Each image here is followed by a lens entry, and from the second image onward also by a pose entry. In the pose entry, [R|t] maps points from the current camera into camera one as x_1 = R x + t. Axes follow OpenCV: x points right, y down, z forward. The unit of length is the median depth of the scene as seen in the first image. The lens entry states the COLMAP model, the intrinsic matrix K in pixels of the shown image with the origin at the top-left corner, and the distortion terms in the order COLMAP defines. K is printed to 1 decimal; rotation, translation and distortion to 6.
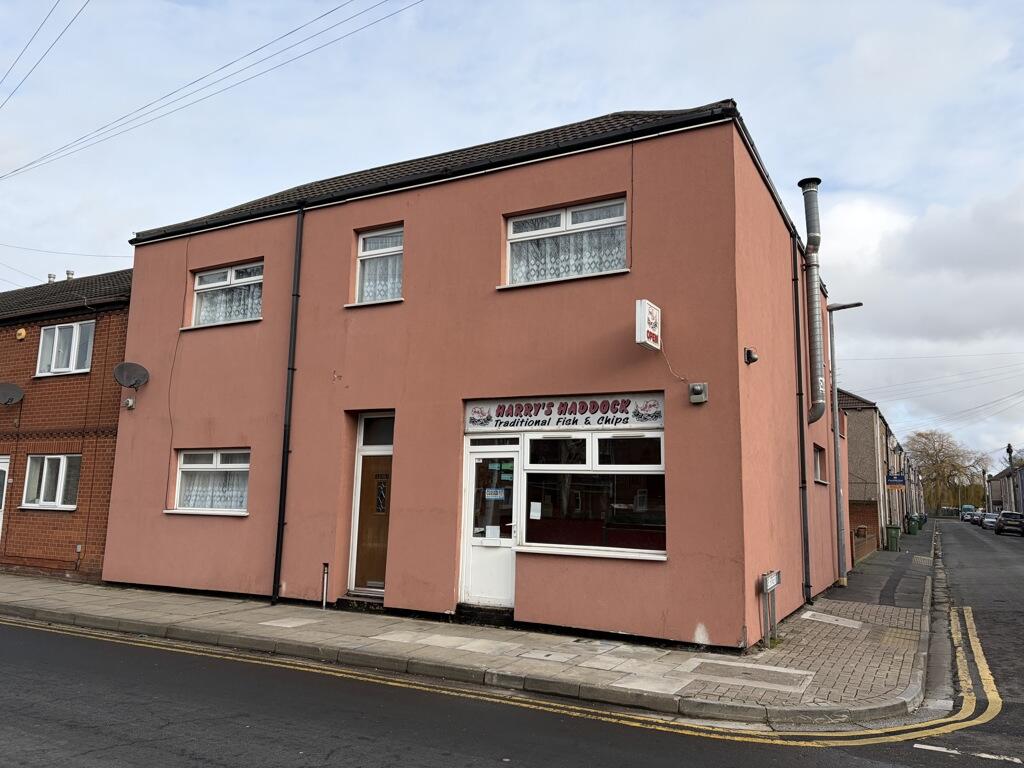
lens RADIAL K [[767.6, 0, 508.1], [0, 767.6, 379.0], [0, 0, 1]] dist [0.038830, -0.008579]
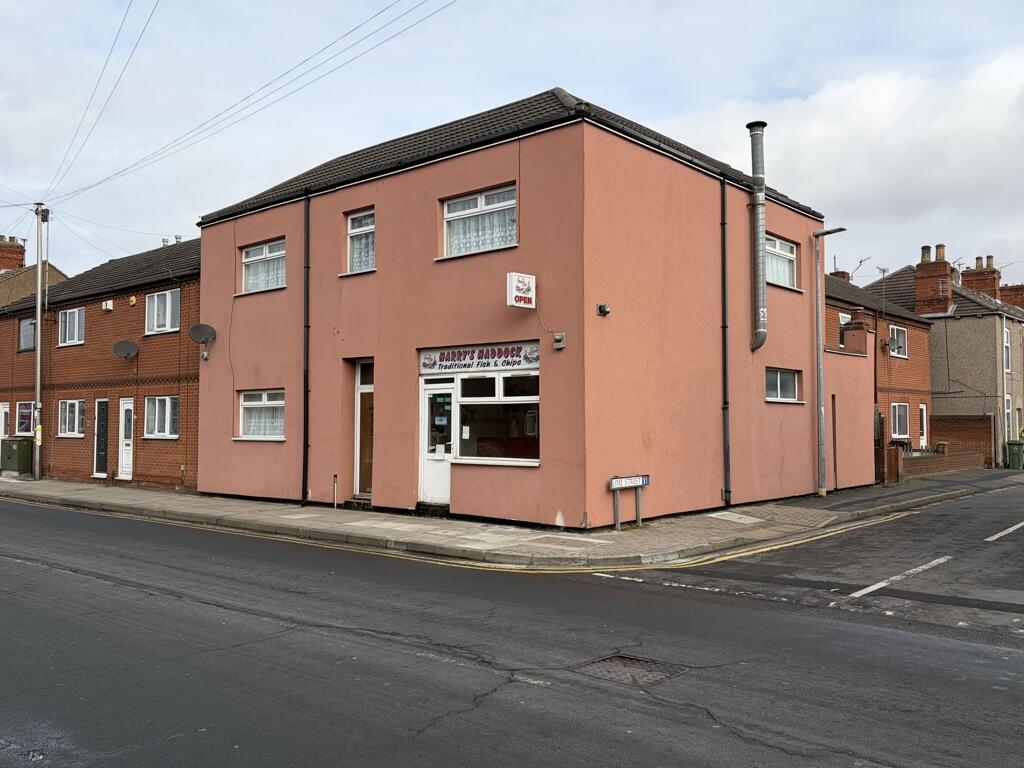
lens RADIAL K [[869.4, 0, 519.4], [0, 869.4, 387.6], [0, 0, 1]] dist [0.085618, -0.042344]
pose [[0.975967, -0.030518, -0.215769, 0.401769], [0.054693, 0.992757, 0.106973, -0.052506], [0.210942, -0.116203, 0.970567, -0.369793]]
